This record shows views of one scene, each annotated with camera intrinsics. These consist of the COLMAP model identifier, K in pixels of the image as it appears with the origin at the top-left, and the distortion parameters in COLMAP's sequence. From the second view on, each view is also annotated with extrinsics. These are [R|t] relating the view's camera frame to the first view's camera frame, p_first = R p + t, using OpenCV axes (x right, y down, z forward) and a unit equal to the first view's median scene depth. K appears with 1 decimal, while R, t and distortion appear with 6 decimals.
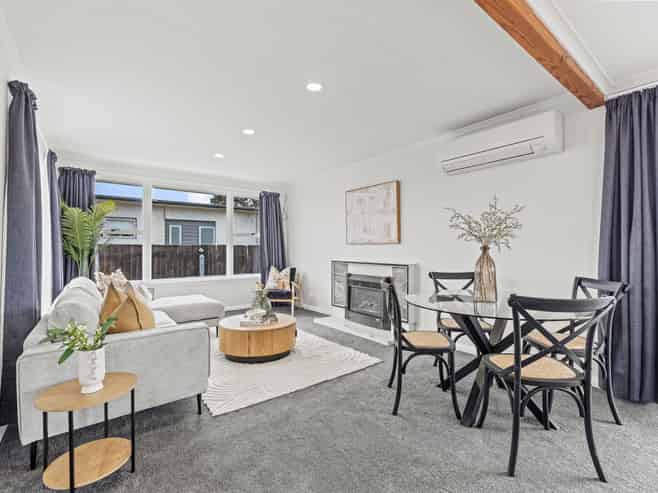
lens RADIAL K [[305.5, 0, 329.7], [0, 305.5, 246.3], [0, 0, 1]] dist [-0.002297, -0.000644]
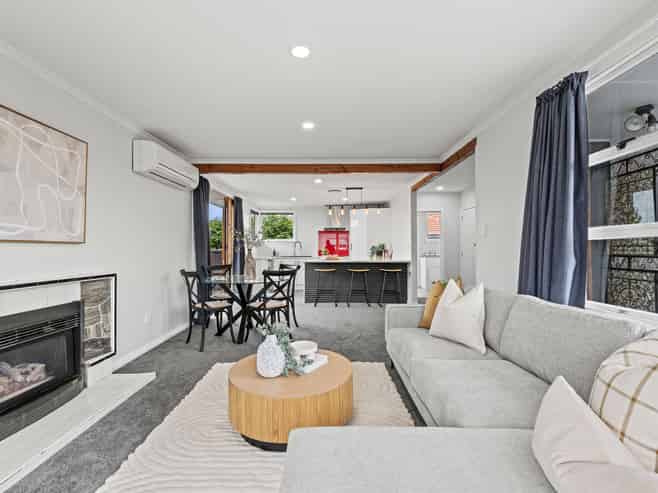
lens RADIAL K [[305.5, 0, 329.2], [0, 305.5, 247.8], [0, 0, 1]] dist [-0.002297, -0.000644]
pose [[0.620435, 0.012181, 0.784164, -0.710818], [-0.009621, 0.999922, -0.007921, 0.008023], [-0.784199, -0.002629, 0.620504, -0.624800]]
